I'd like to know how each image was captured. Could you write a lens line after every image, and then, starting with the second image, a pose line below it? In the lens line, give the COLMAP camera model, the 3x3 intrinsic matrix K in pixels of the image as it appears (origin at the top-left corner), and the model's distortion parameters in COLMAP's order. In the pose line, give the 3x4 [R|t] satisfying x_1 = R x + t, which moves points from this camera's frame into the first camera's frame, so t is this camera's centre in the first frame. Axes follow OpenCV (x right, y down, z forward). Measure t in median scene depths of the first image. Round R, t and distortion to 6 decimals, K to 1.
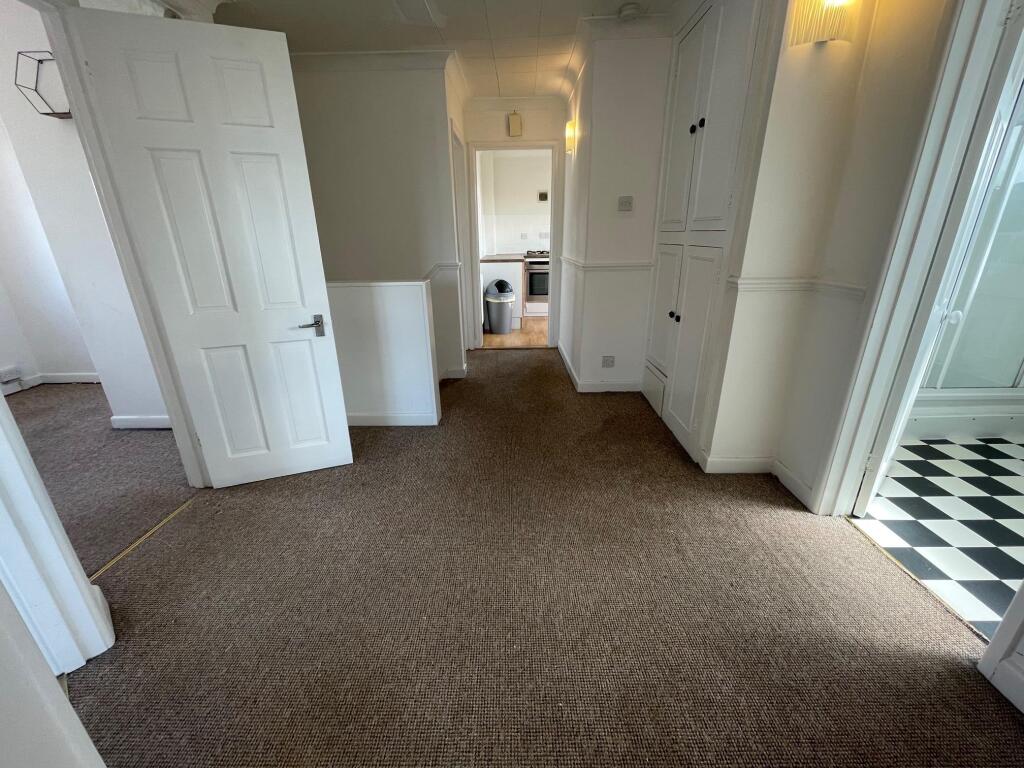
lens RADIAL K [[410.6, 0, 510.9], [0, 410.6, 384.5], [0, 0, 1]] dist [0.002968, -0.000173]
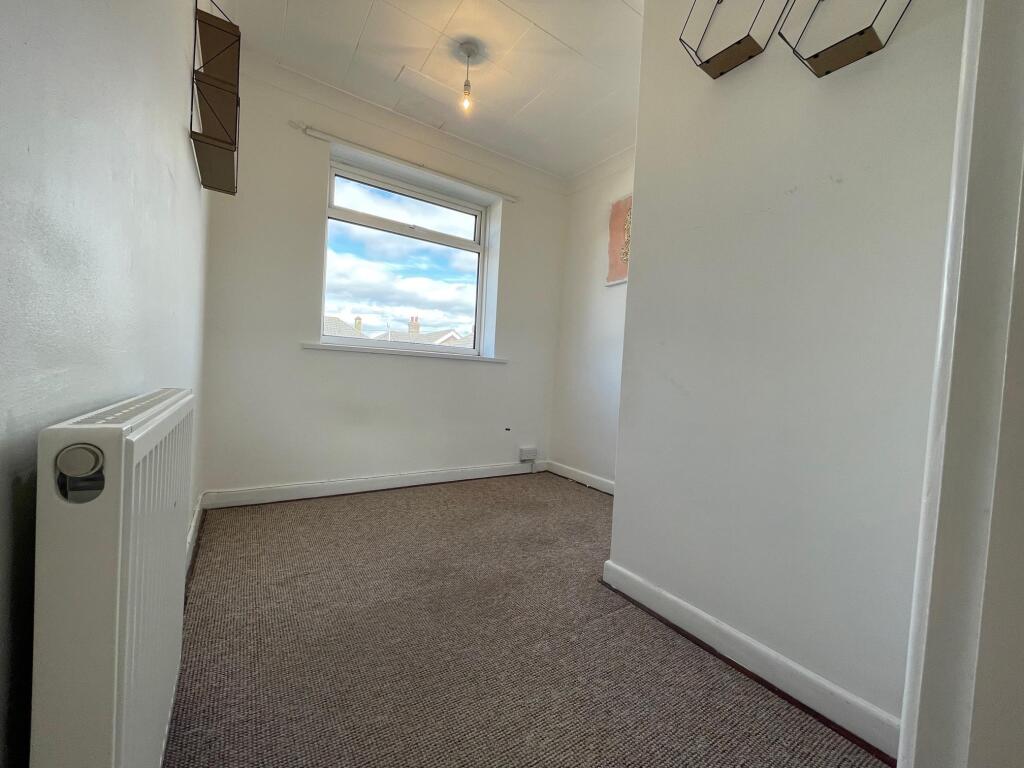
lens RADIAL K [[410.6, 0, 512.4], [0, 410.6, 383.0], [0, 0, 1]] dist [0.002968, -0.000173]
pose [[0.558348, 0.068862, -0.826744, -0.458918], [-0.337730, 0.929101, -0.150701, -0.020887], [0.757751, 0.363360, 0.542018, 0.393734]]
